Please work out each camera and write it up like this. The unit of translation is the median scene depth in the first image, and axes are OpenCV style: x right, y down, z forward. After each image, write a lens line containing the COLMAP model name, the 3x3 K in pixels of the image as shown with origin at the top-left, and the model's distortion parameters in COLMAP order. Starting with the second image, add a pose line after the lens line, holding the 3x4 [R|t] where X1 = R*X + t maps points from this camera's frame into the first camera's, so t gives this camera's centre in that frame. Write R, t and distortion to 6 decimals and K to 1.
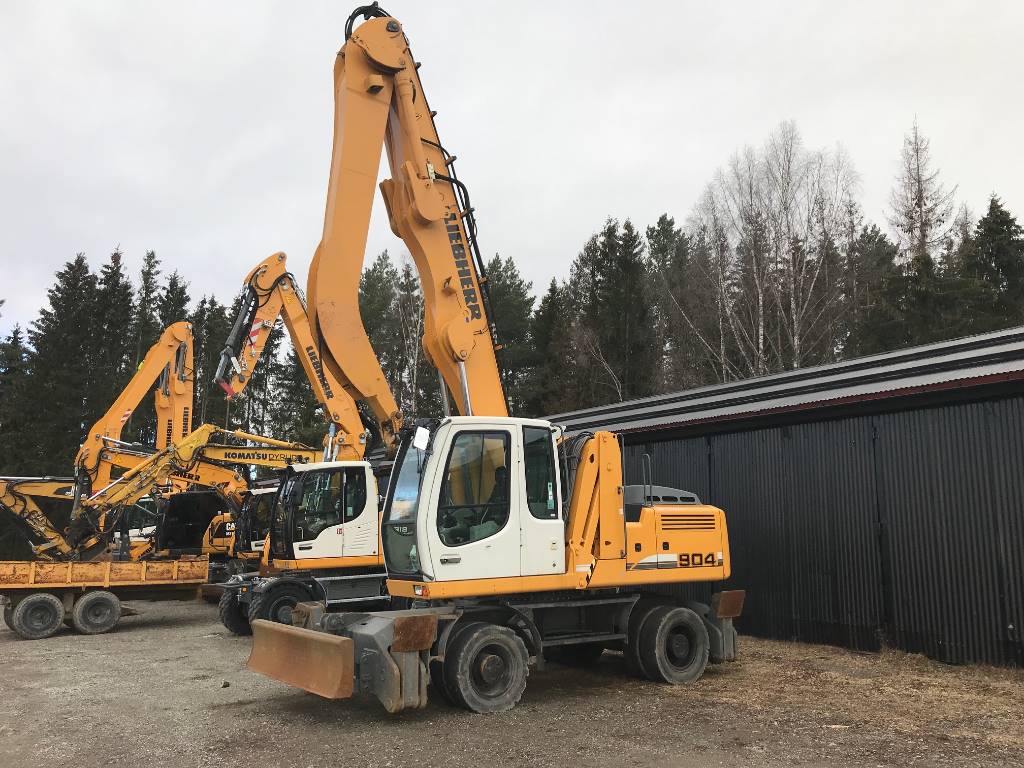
lens RADIAL K [[846.0, 0, 512.0], [0, 846.0, 384.0], [0, 0, 1]] dist [0.012110, -0.008149]
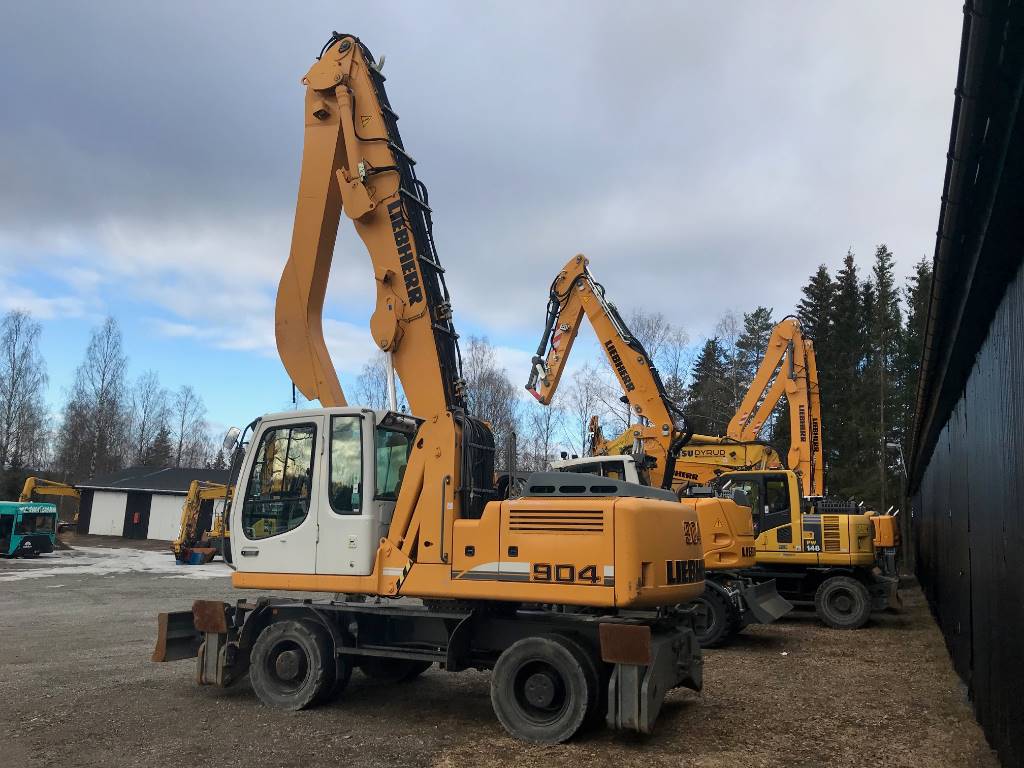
lens RADIAL K [[846.0, 0, 512.0], [0, 846.0, 384.0], [0, 0, 1]] dist [0.012110, -0.008149]
pose [[0.530137, -0.124063, -0.838786, 0.799561], [0.122142, 0.990094, -0.069245, 0.091731], [0.839068, -0.065742, 0.540039, 0.577939]]
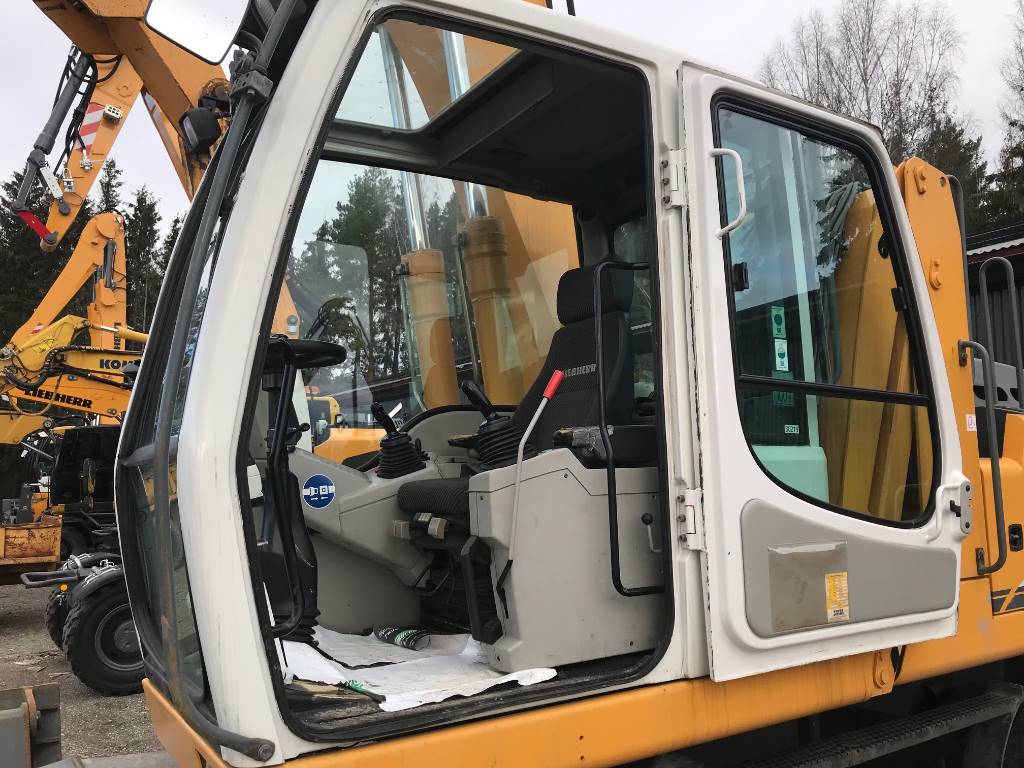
lens RADIAL K [[843.8, 0, 512.0], [0, 843.8, 384.0], [0, 0, 1]] dist [0.012063, 0.007469]
pose [[0.999949, -0.003956, -0.009306, -0.031236], [0.004546, 0.997929, 0.064166, 0.108703], [0.009033, -0.064205, 0.997896, 0.647833]]
